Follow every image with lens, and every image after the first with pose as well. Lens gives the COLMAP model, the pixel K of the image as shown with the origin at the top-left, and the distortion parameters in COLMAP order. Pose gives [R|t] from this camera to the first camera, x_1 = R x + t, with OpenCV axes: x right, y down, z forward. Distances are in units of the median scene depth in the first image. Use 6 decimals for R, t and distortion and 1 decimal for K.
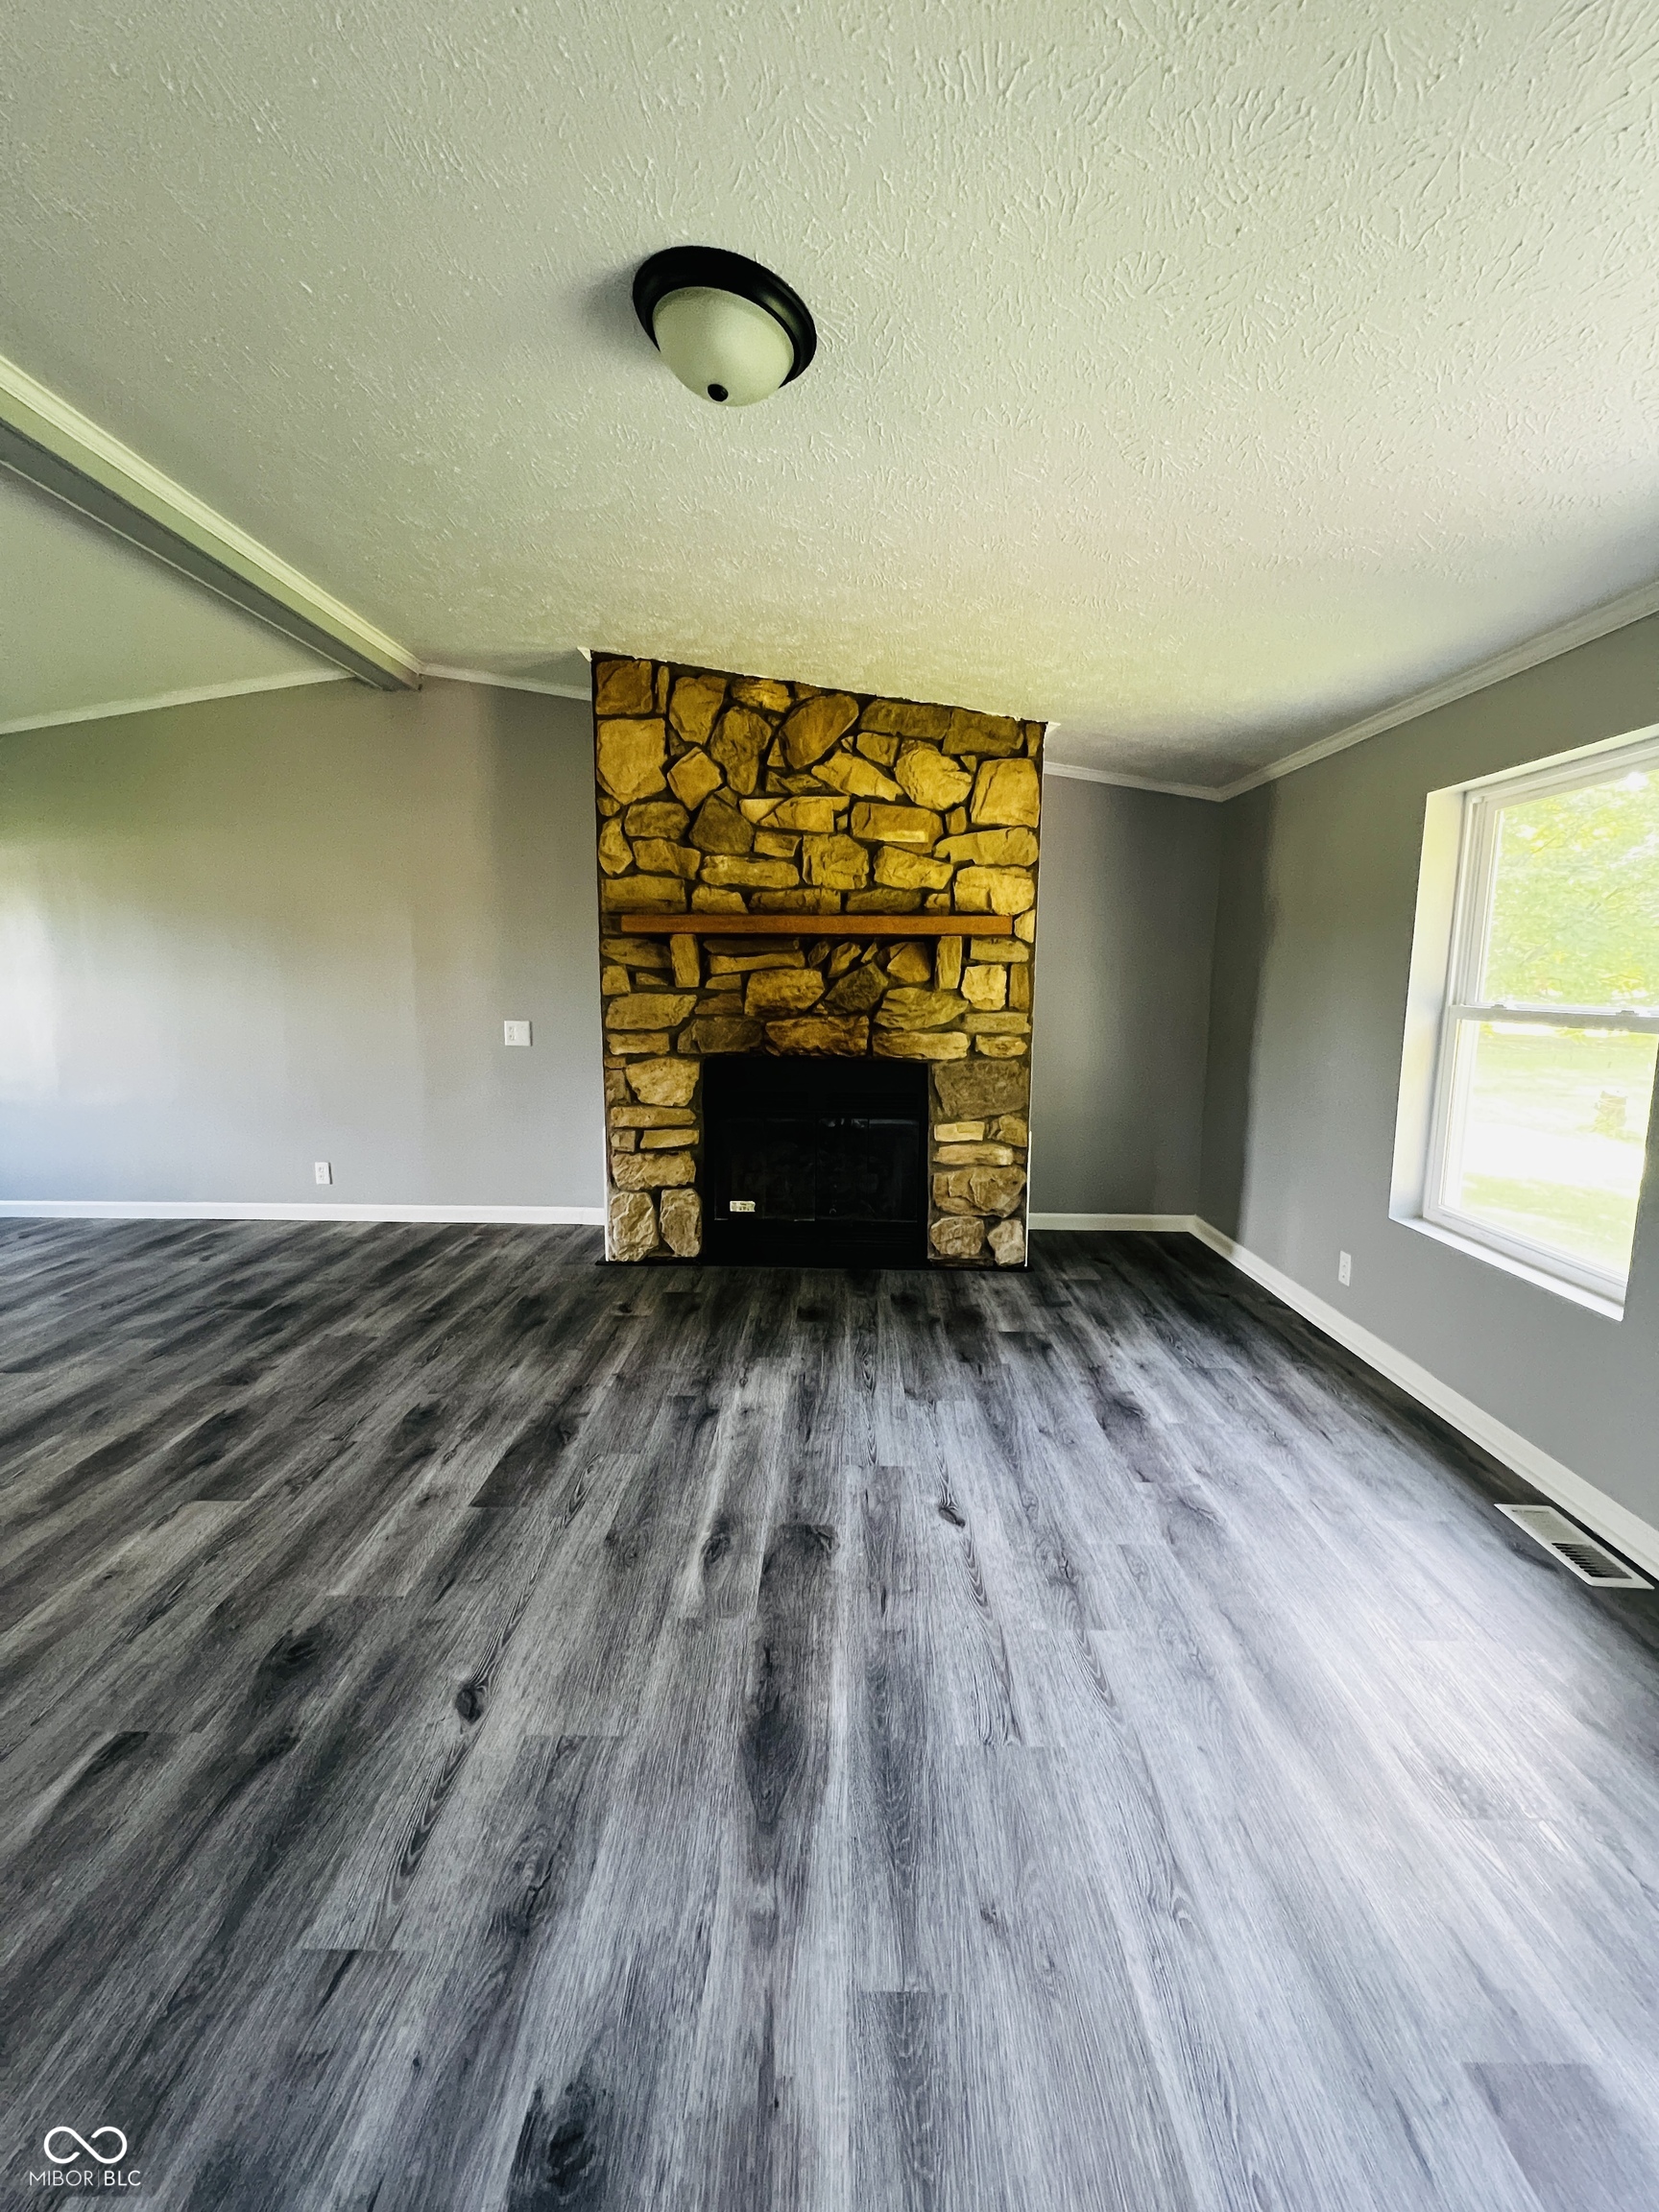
lens RADIAL K [[886.2, 0, 831.4], [0, 886.2, 1104.6], [0, 0, 1]] dist [-0.002523, 0.000350]
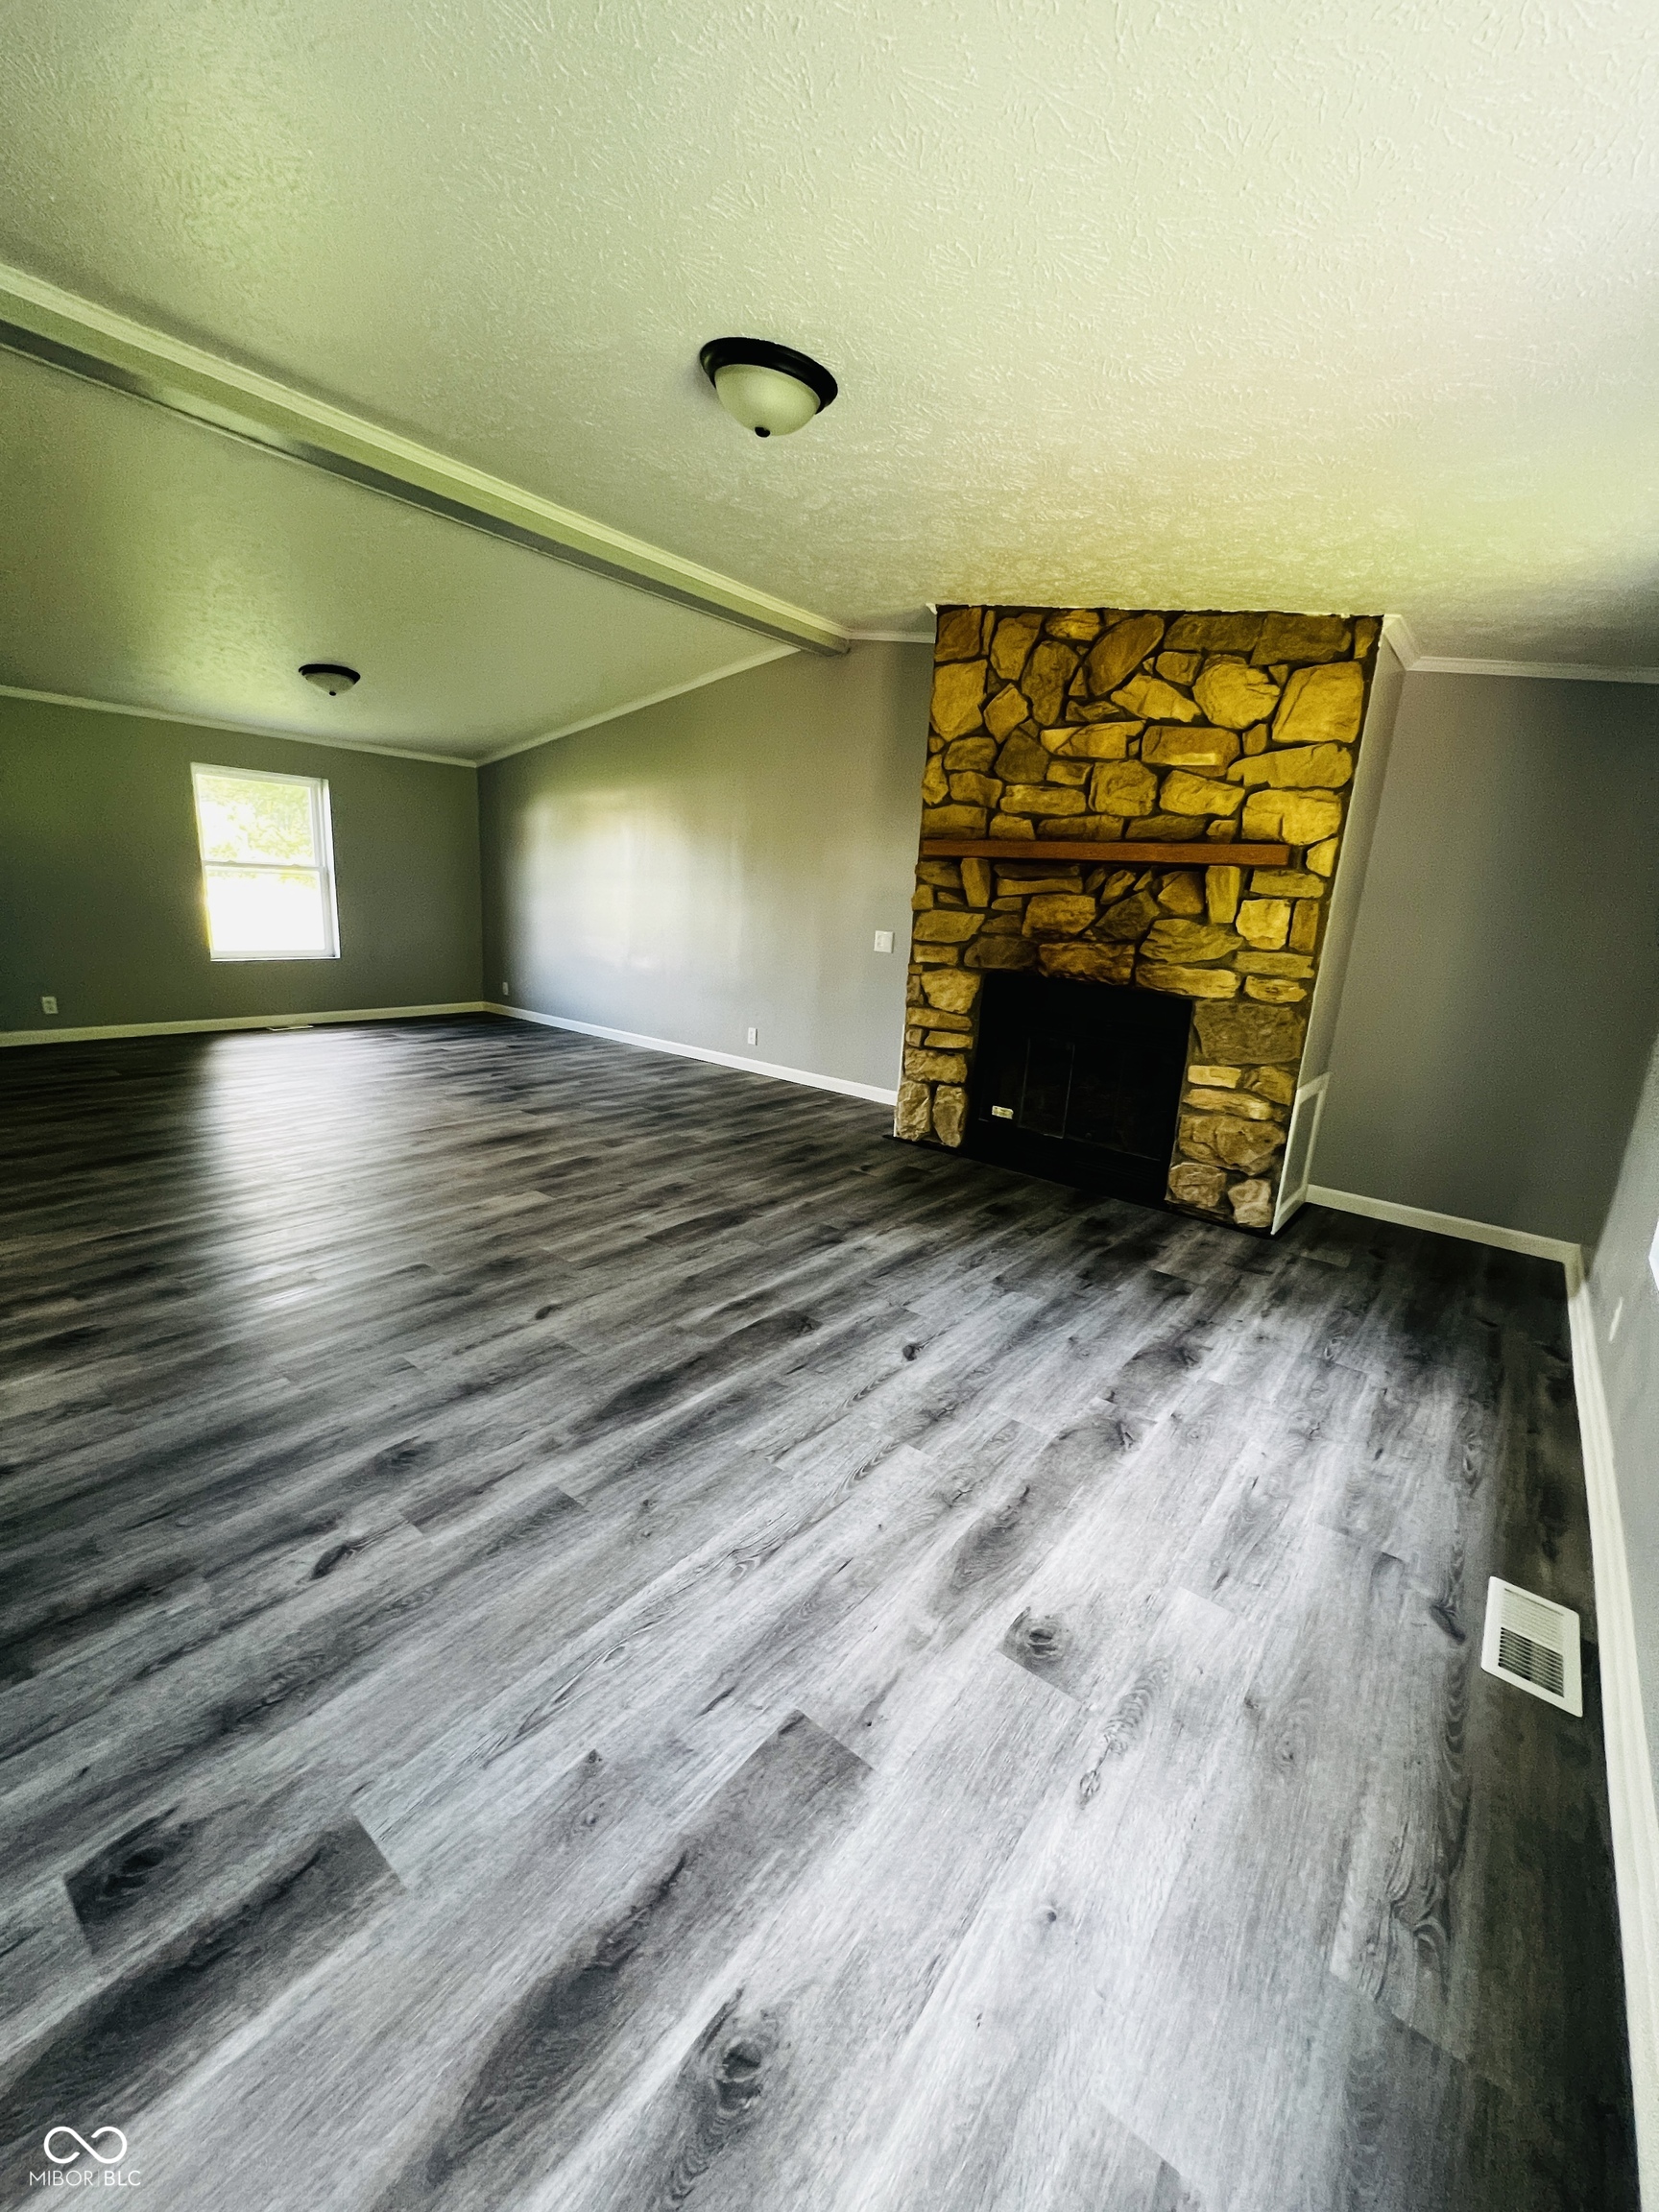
lens RADIAL K [[886.2, 0, 831.4], [0, 886.2, 1104.6], [0, 0, 1]] dist [-0.002523, 0.000350]
pose [[0.792926, 0.182282, -0.581414, 0.396696], [-0.141069, 0.983197, 0.115857, 0.009145], [0.592763, -0.009847, 0.805317, -0.008905]]
